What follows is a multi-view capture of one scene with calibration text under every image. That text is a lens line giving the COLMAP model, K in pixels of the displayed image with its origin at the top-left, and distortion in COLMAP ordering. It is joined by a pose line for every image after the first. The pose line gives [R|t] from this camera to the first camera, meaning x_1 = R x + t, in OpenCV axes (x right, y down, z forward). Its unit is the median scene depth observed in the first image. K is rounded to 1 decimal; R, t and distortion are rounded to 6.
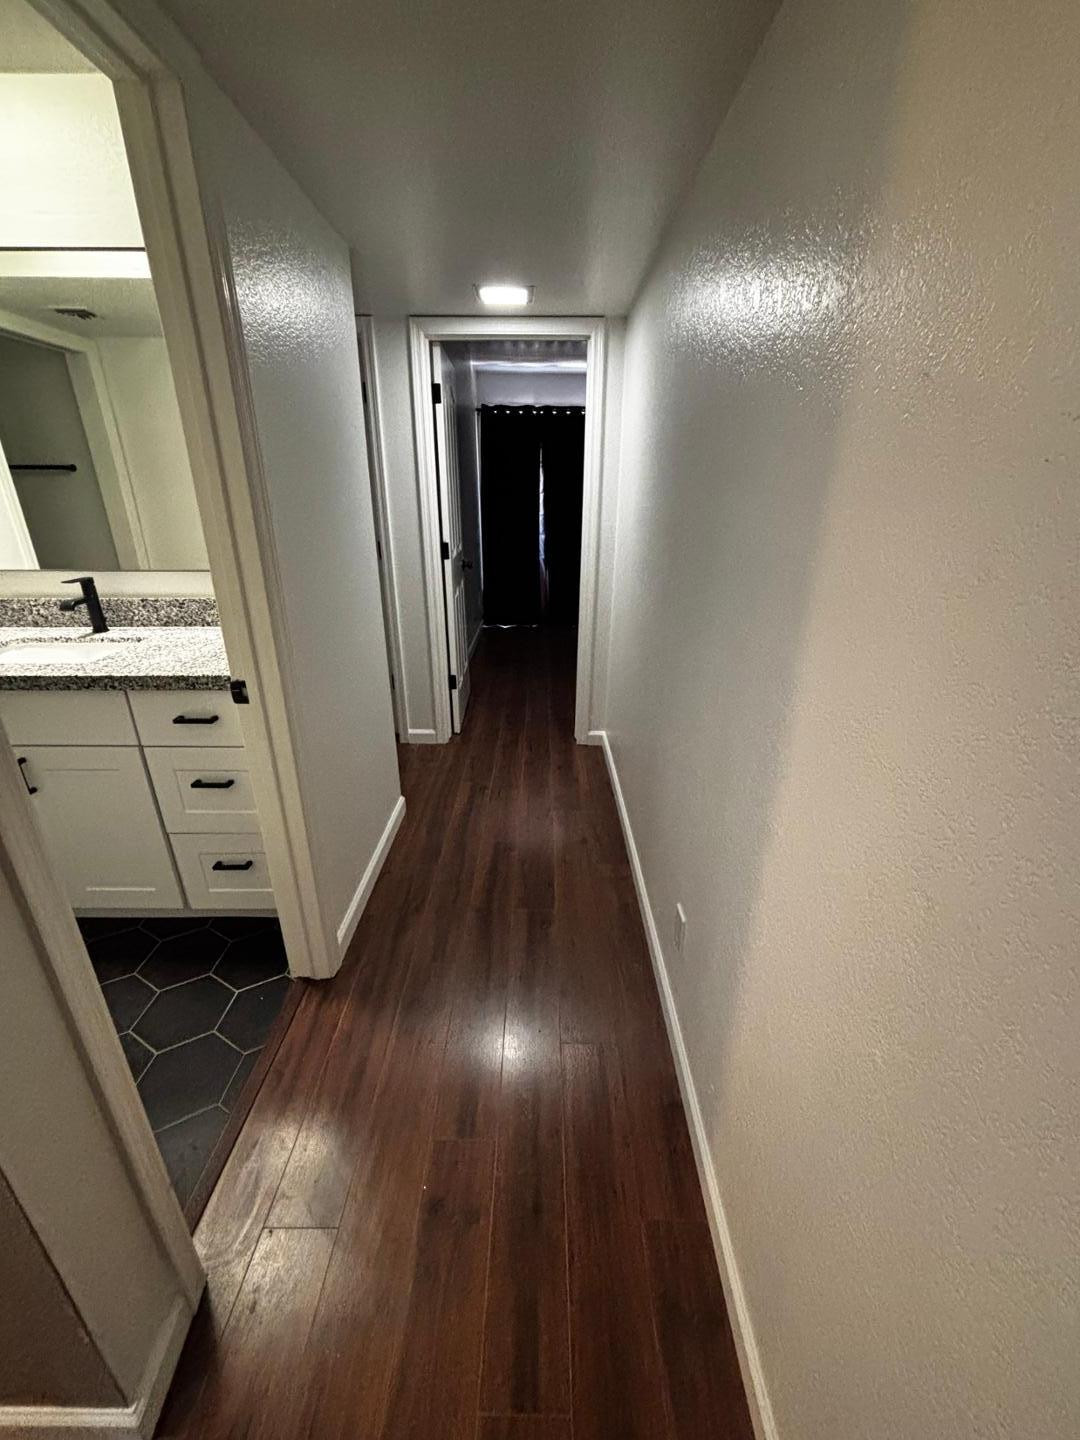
lens RADIAL K [[582.1, 0, 540.0], [0, 582.1, 720.0], [0, 0, 1]] dist [-0.001126, 0.000042]
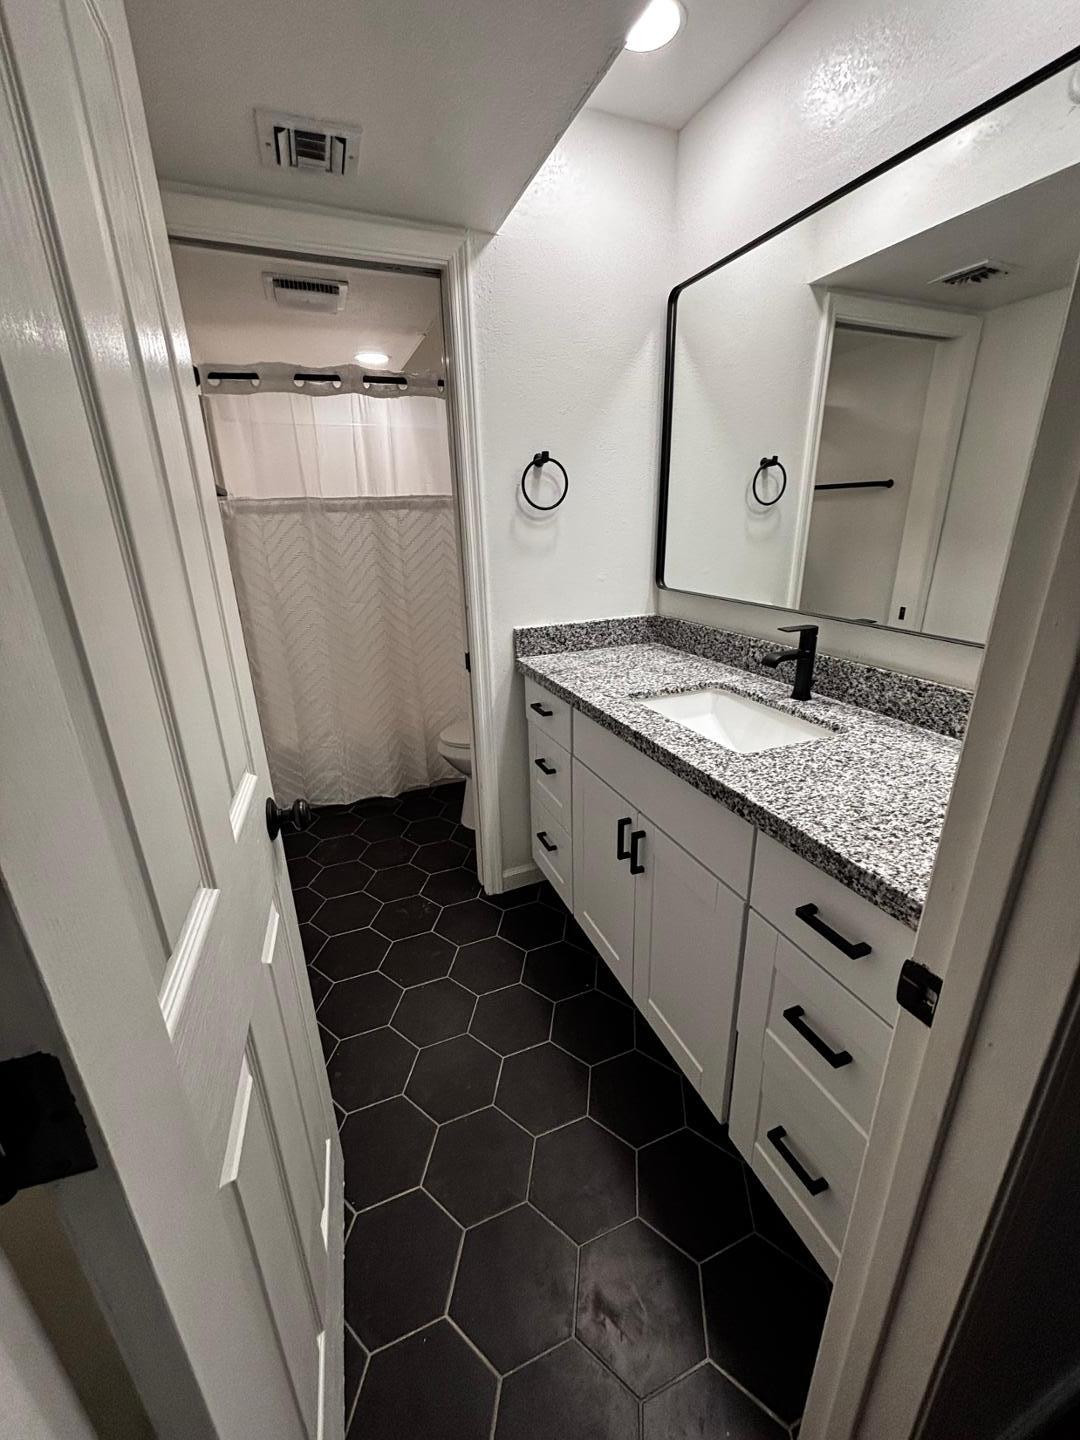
lens RADIAL K [[582.1, 0, 540.0], [0, 582.1, 720.0], [0, 0, 1]] dist [-0.001126, 0.000042]
pose [[0.377895, 0.297317, -0.876811, -0.225958], [-0.328089, 0.928583, 0.173470, -0.144857], [0.865767, 0.222119, 0.448453, 0.390208]]
